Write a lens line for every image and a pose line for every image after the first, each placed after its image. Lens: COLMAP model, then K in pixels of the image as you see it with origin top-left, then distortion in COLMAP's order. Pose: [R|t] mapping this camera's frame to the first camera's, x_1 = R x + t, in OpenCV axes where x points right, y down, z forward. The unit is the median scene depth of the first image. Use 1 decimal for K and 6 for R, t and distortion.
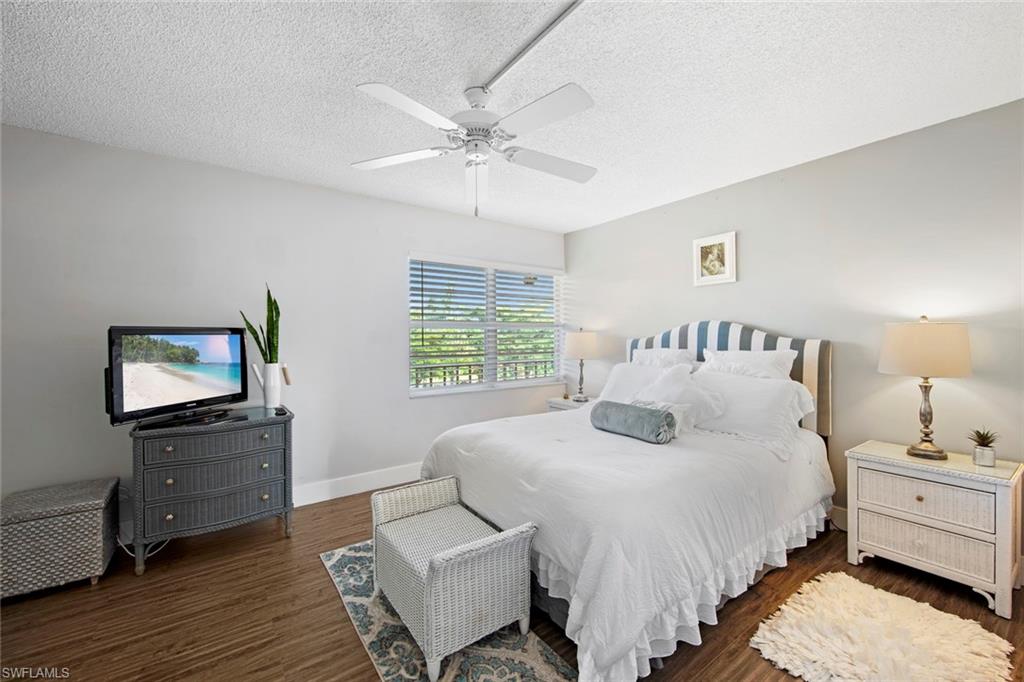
lens RADIAL K [[405.7, 0, 503.9], [0, 405.7, 344.9], [0, 0, 1]] dist [0.004475, -0.002449]
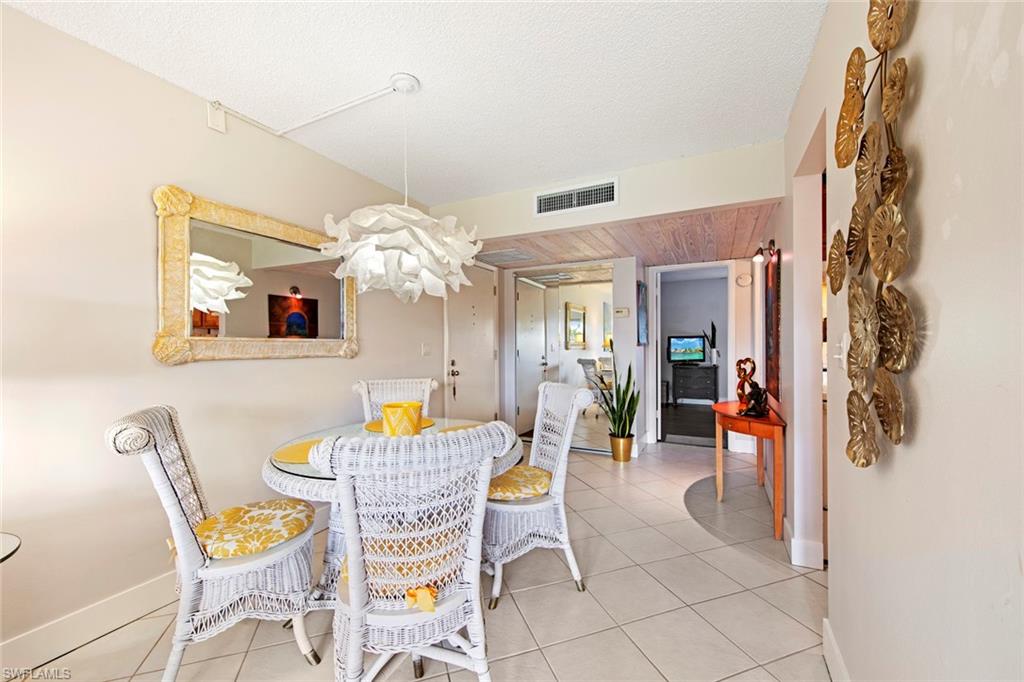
lens RADIAL K [[405.7, 0, 513.1], [0, 405.7, 342.7], [0, 0, 1]] dist [0.004475, -0.002449]
pose [[0.465948, -0.005558, -0.884795, 0.536690], [0.003050, 0.999984, -0.004675, 0.006275], [0.884807, -0.000520, 0.465958, -0.642571]]
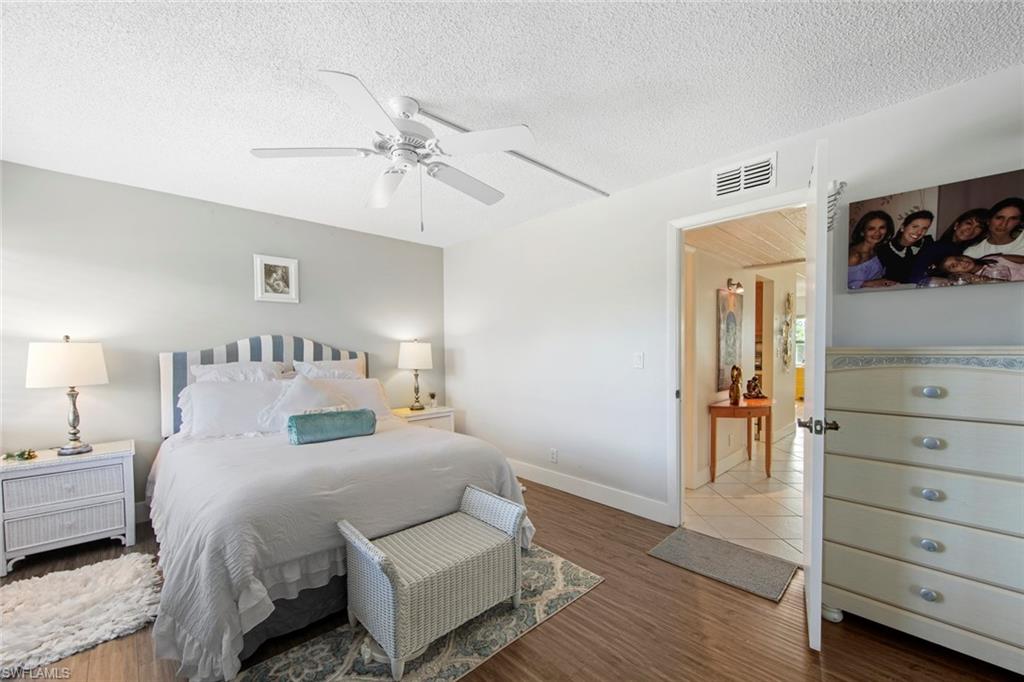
lens RADIAL K [[405.7, 0, 504.9], [0, 405.7, 346.2], [0, 0, 1]] dist [0.004475, -0.002449]
pose [[-0.140696, -0.011698, 0.989984, -0.694458], [0.002198, 0.999924, 0.012128, -0.043054], [-0.990050, 0.003882, -0.140660, 0.578295]]
